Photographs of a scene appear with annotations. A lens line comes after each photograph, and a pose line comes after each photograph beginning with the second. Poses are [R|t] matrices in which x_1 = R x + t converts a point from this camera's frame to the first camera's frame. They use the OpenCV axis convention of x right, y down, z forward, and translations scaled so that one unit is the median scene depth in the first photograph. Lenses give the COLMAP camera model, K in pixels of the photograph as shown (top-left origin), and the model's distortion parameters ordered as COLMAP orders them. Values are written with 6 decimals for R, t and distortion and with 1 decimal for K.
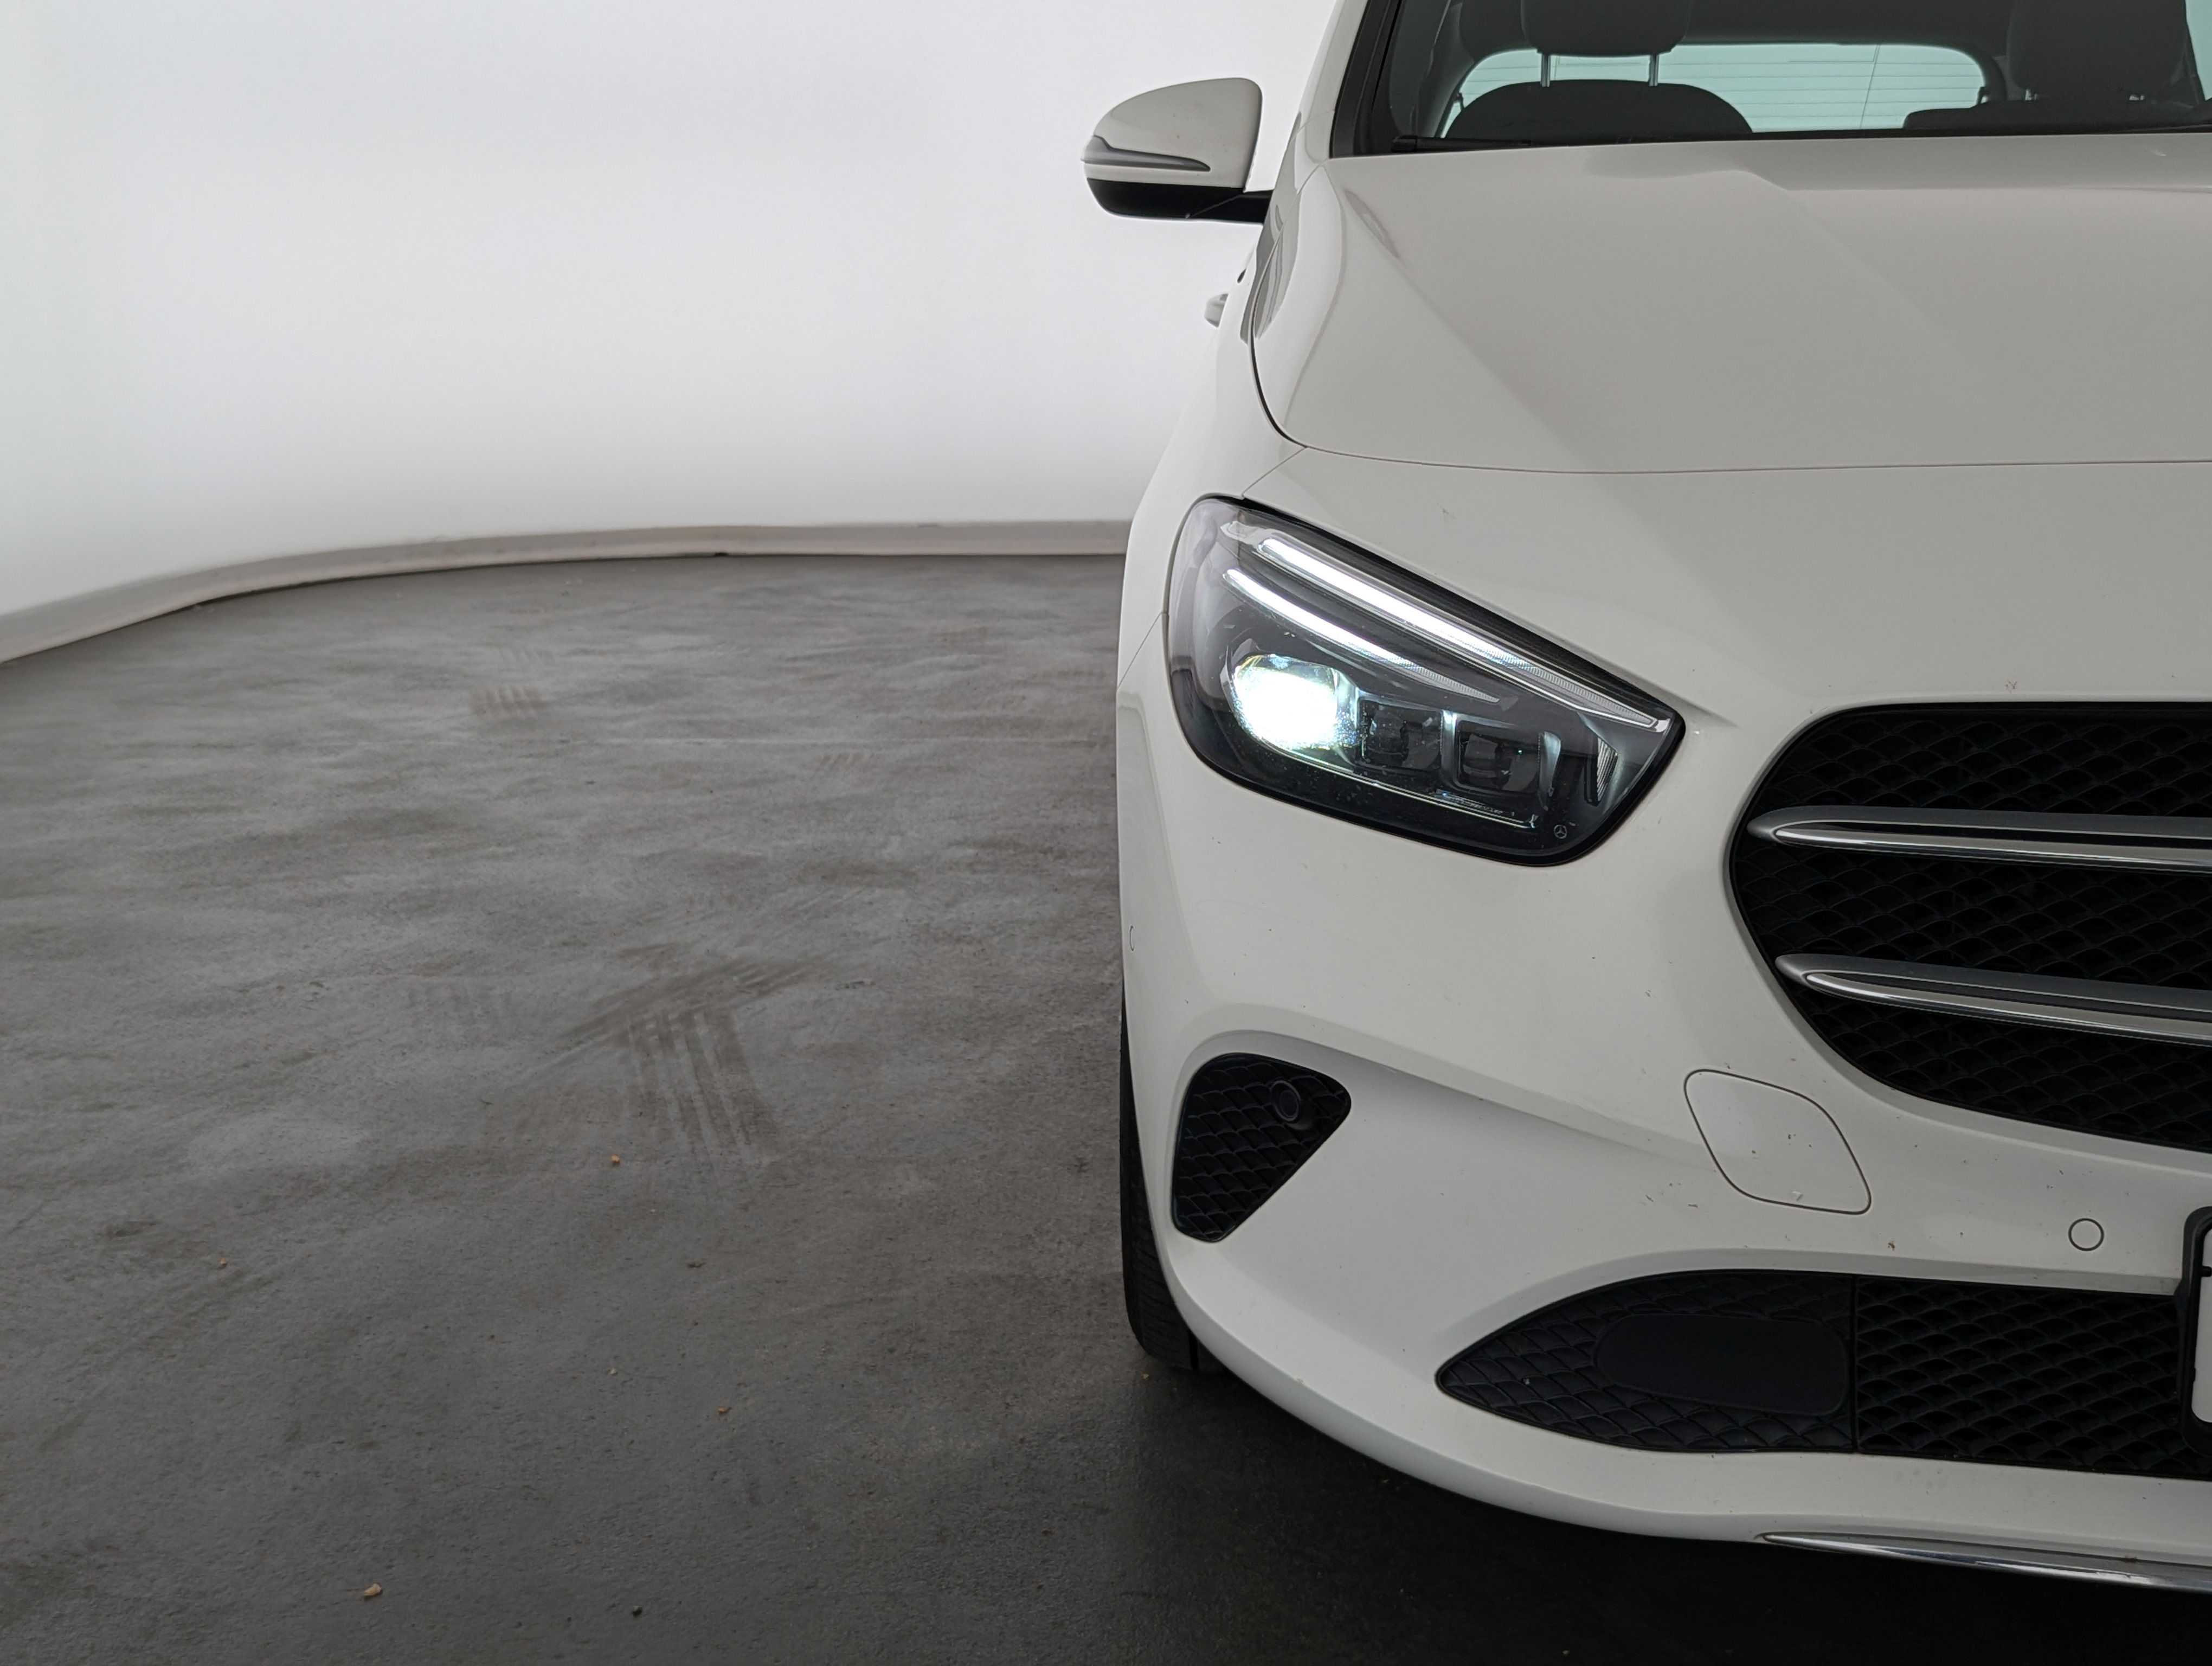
lens RADIAL K [[2616.5, 0, 1117.2], [0, 2616.5, 837.0], [0, 0, 1]] dist [0.031238, 0.000000]
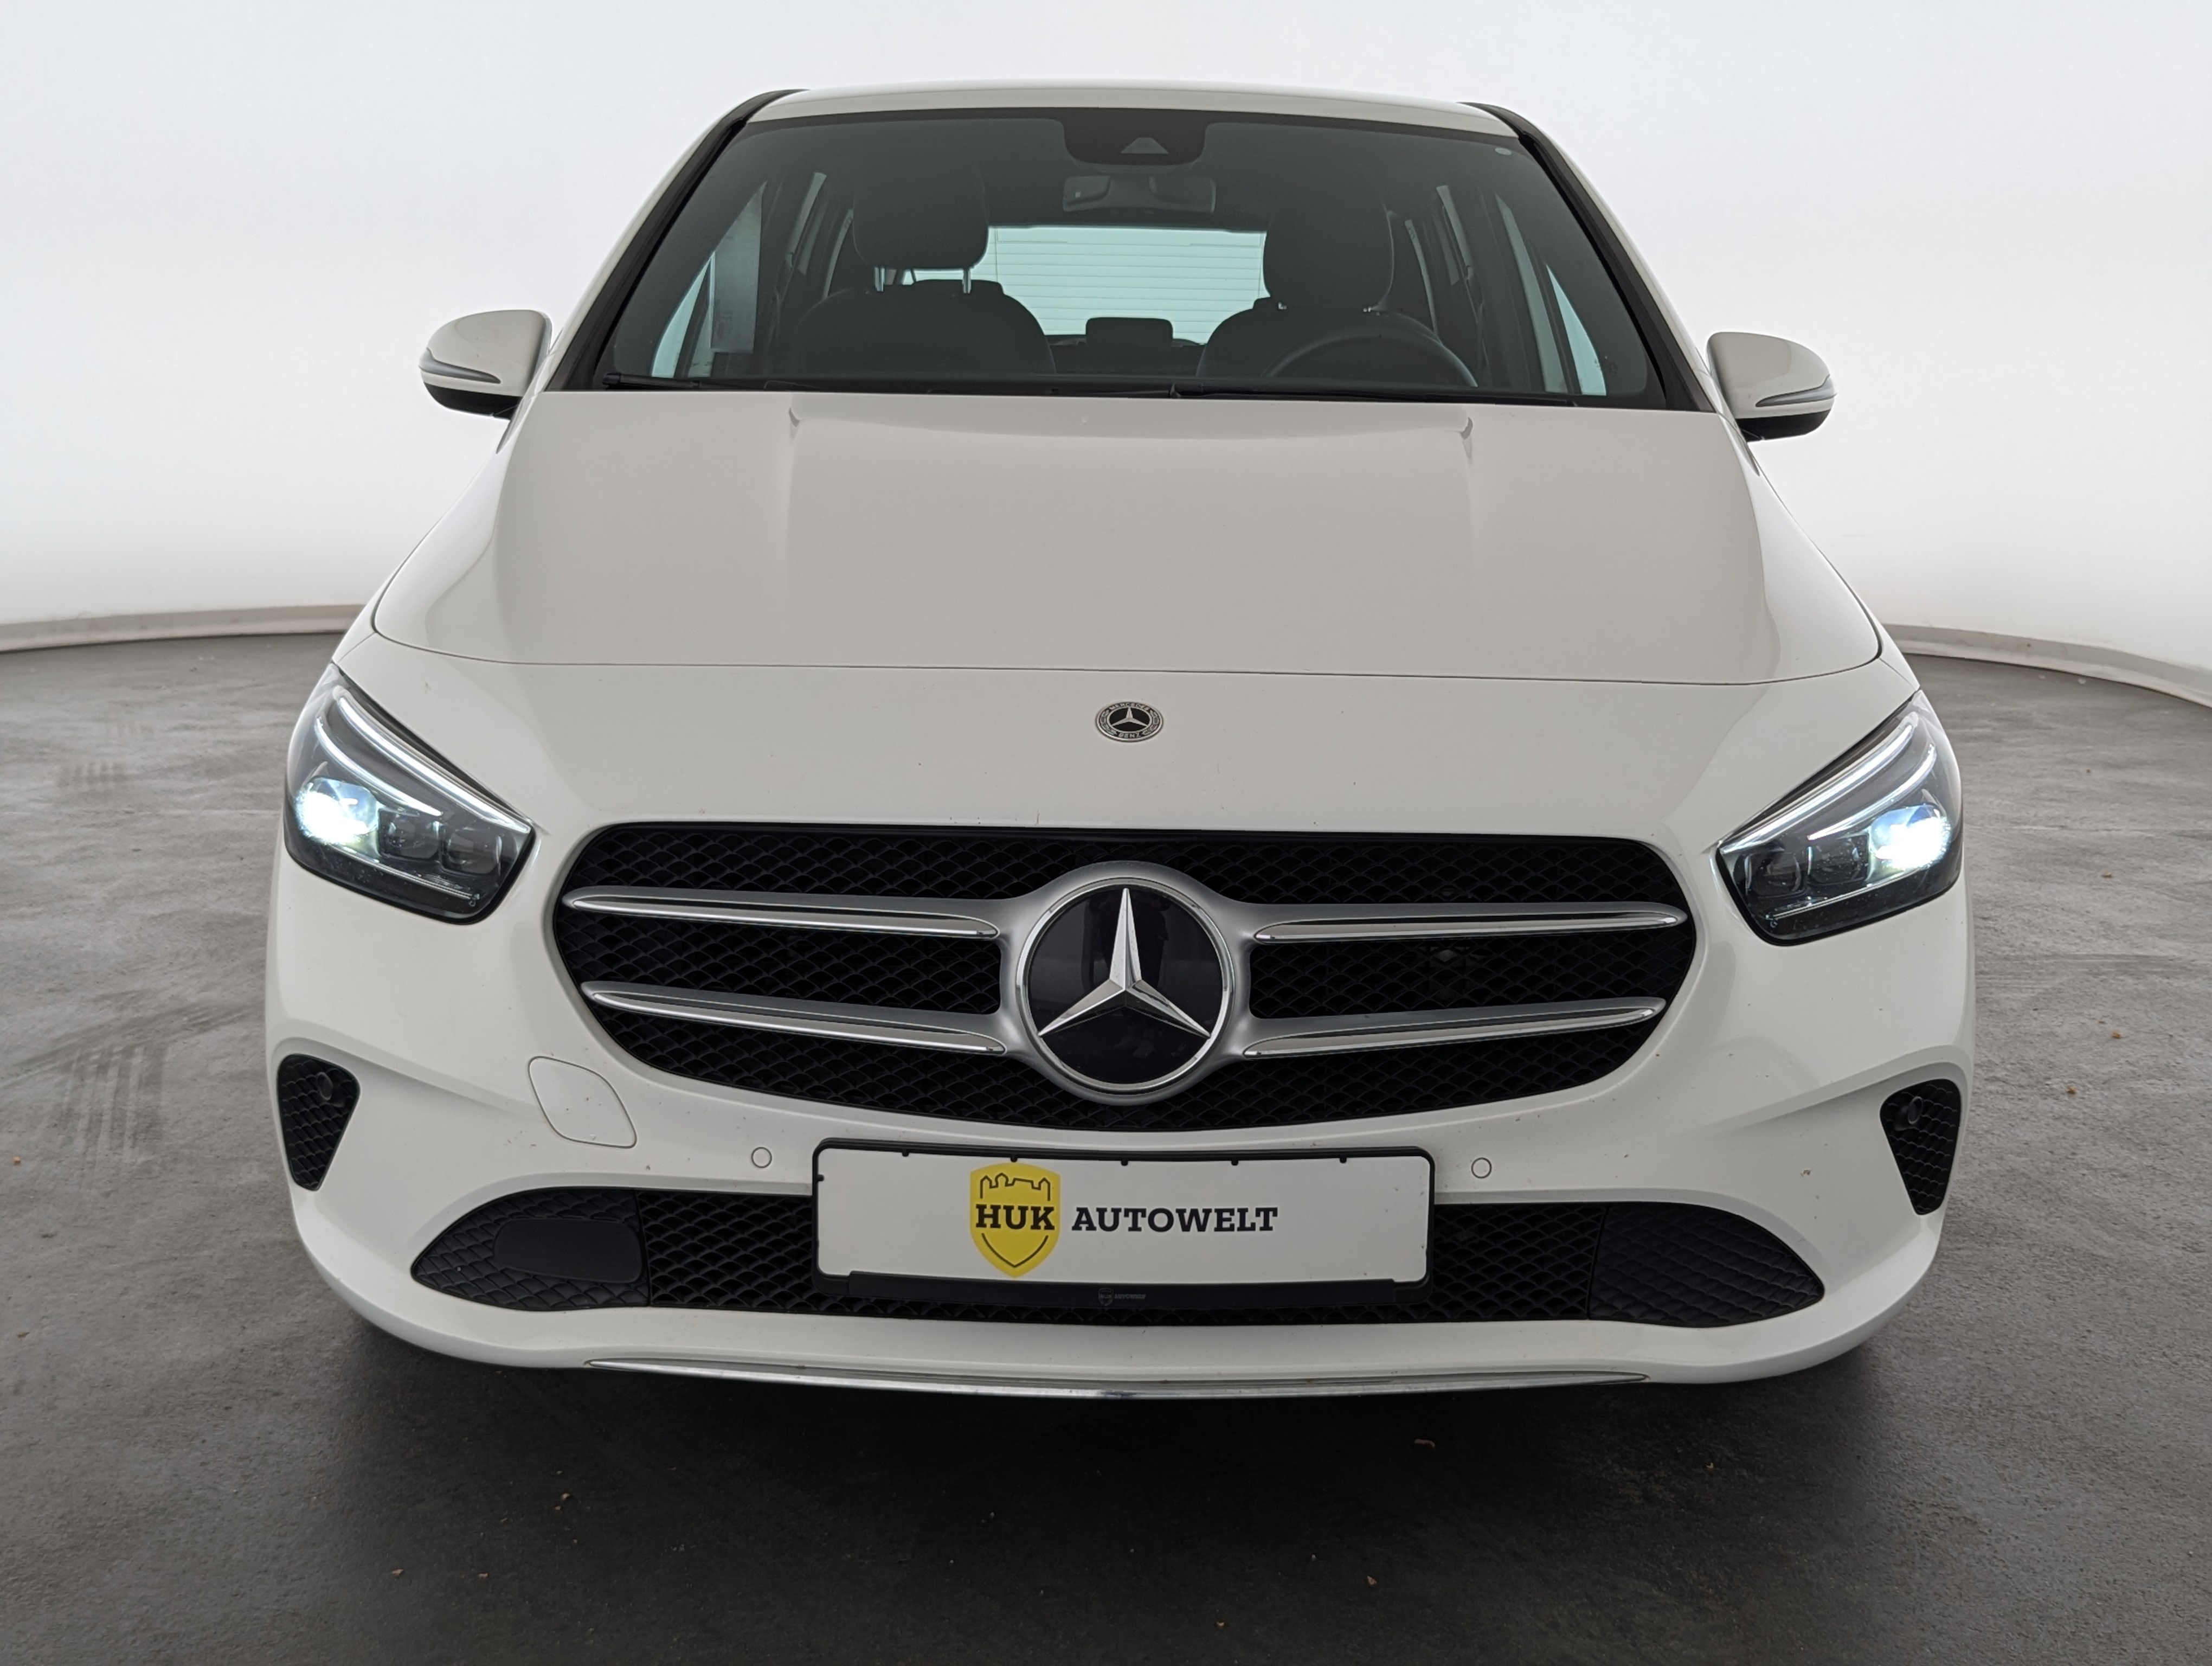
lens RADIAL K [[2616.5, 0, 1100.5], [0, 2616.5, 814.7], [0, 0, 1]] dist [0.031238, 0.000000]
pose [[0.996818, 0.004110, 0.079604, 0.271355], [-0.001664, 0.999525, -0.030777, -0.004291], [-0.079693, 0.030546, 0.996351, -0.359638]]
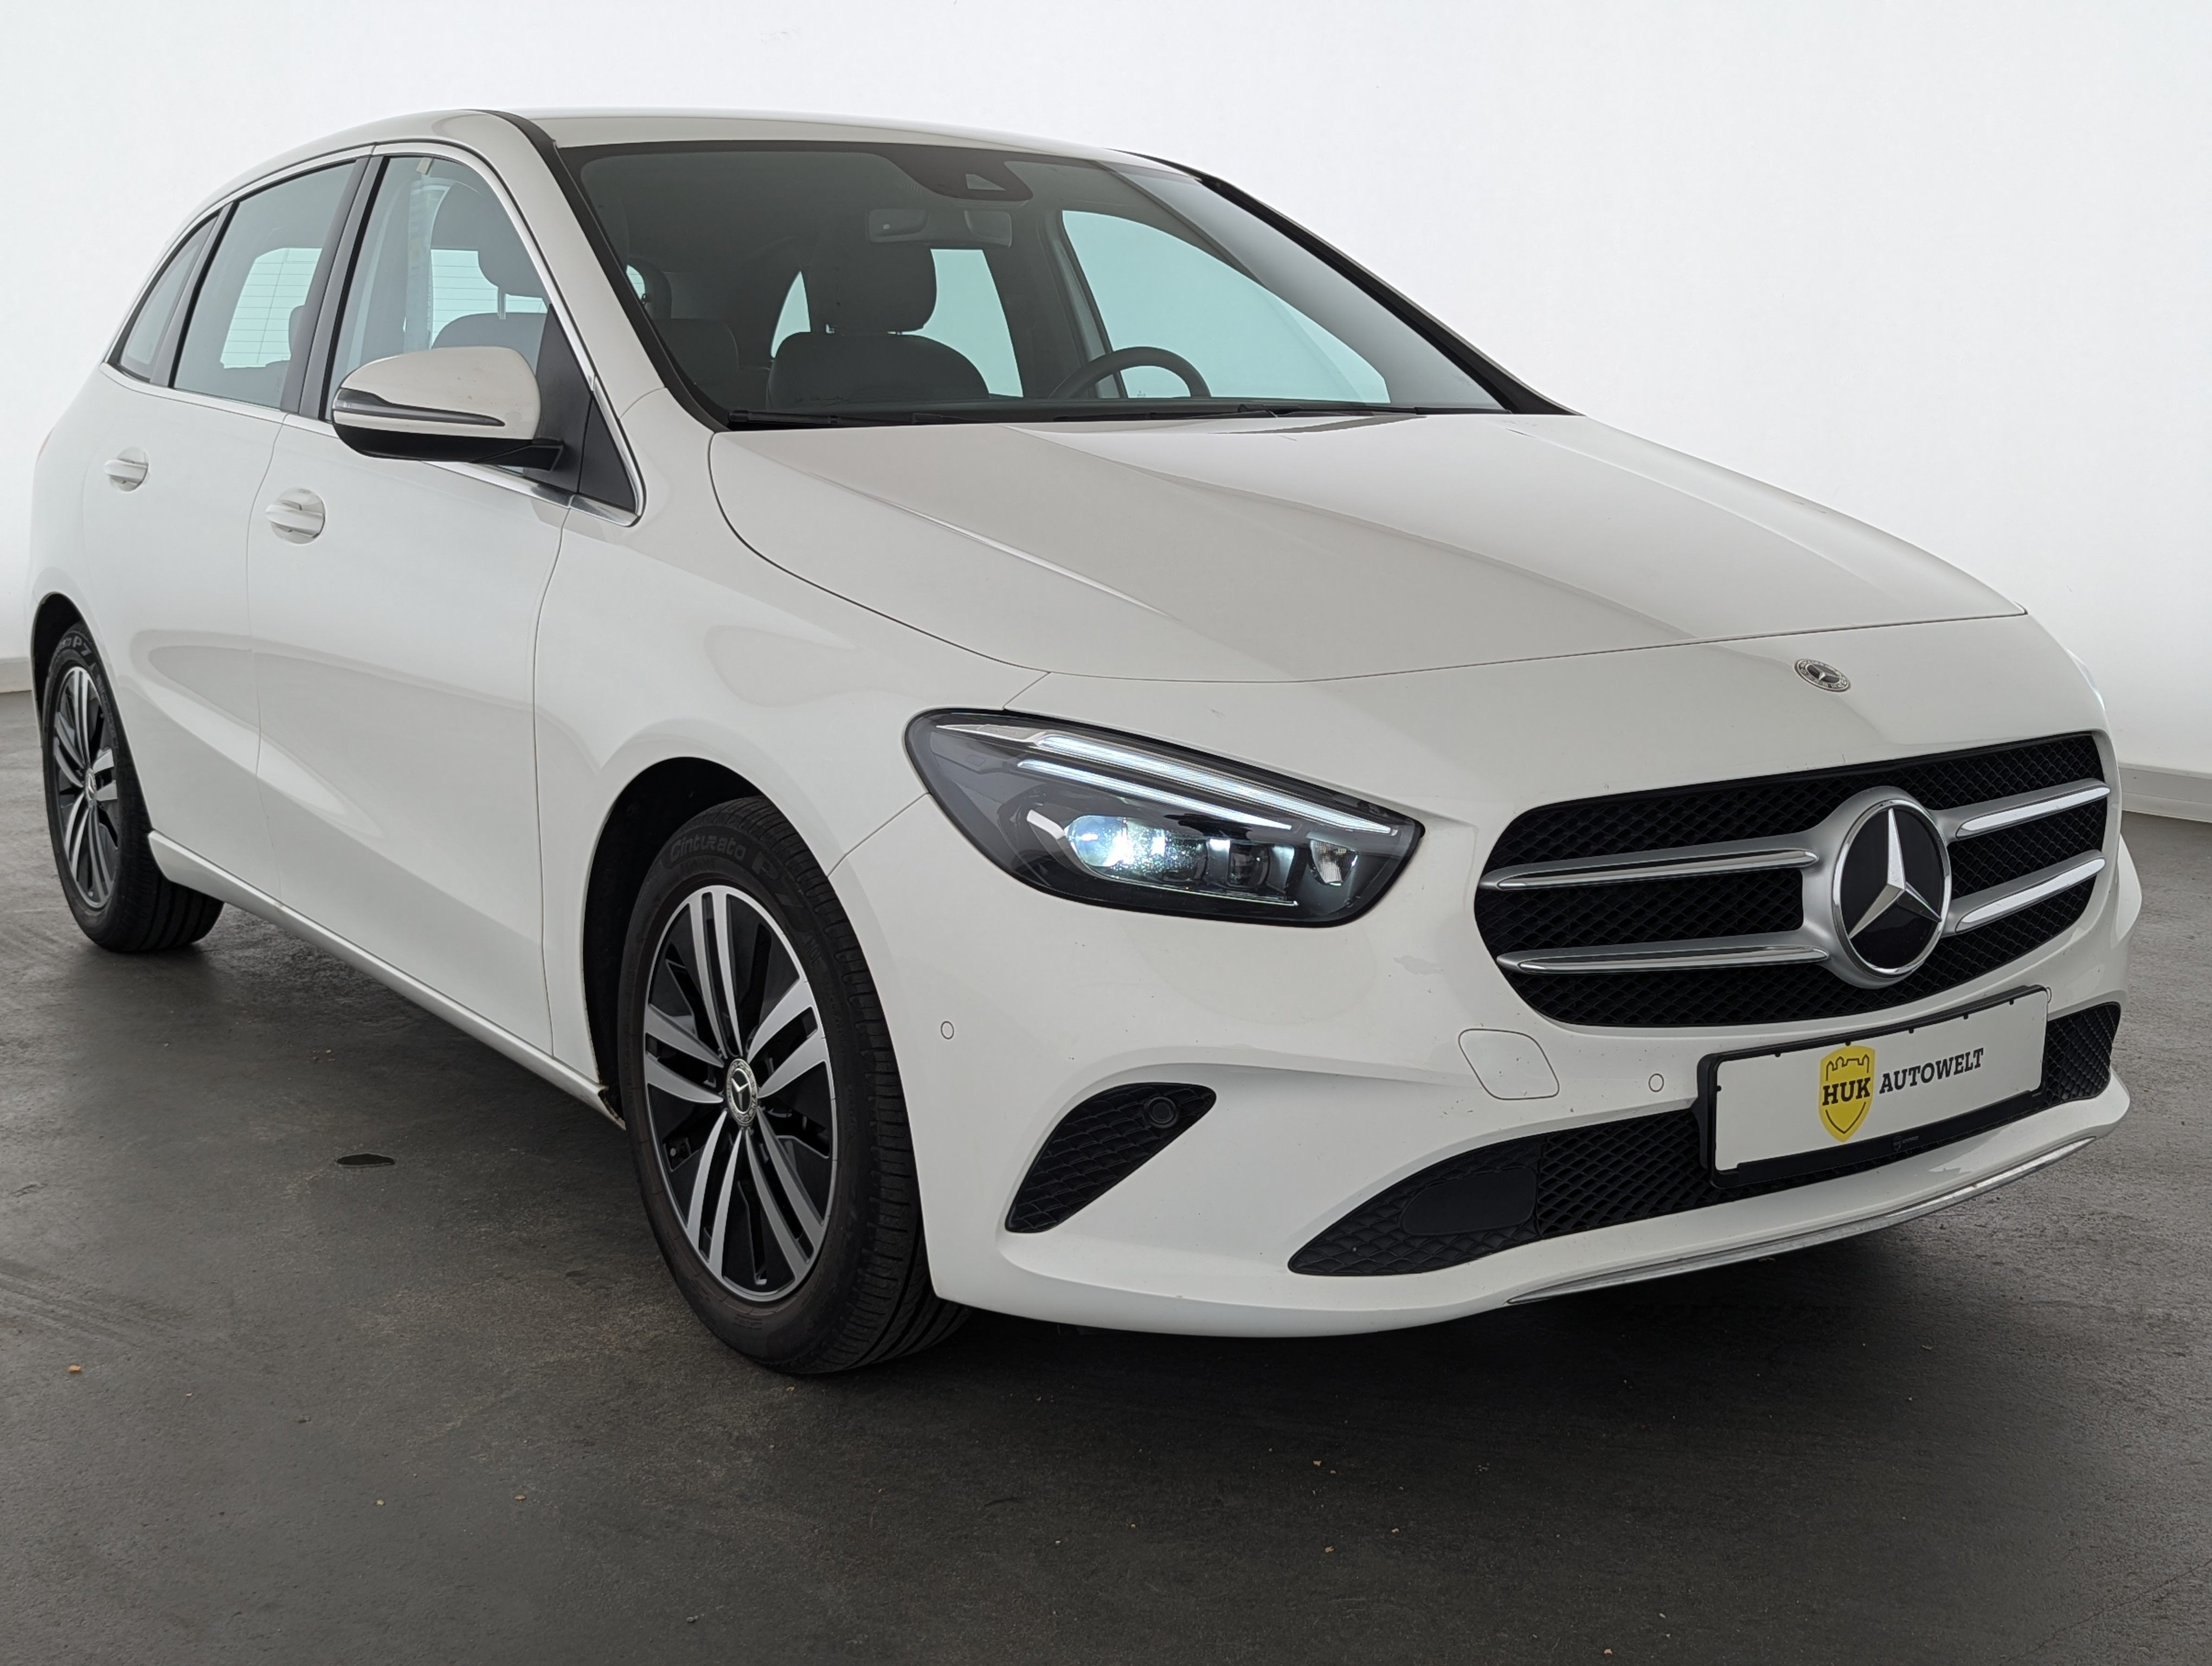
lens RADIAL K [[2616.5, 0, 1110.3], [0, 2616.5, 830.0], [0, 0, 1]] dist [0.031238, 0.000000]
pose [[0.777174, -0.110332, 0.619538, -0.618993], [0.133708, 0.990982, 0.008752, -0.052988], [-0.614917, 0.076035, 0.784918, -0.119644]]
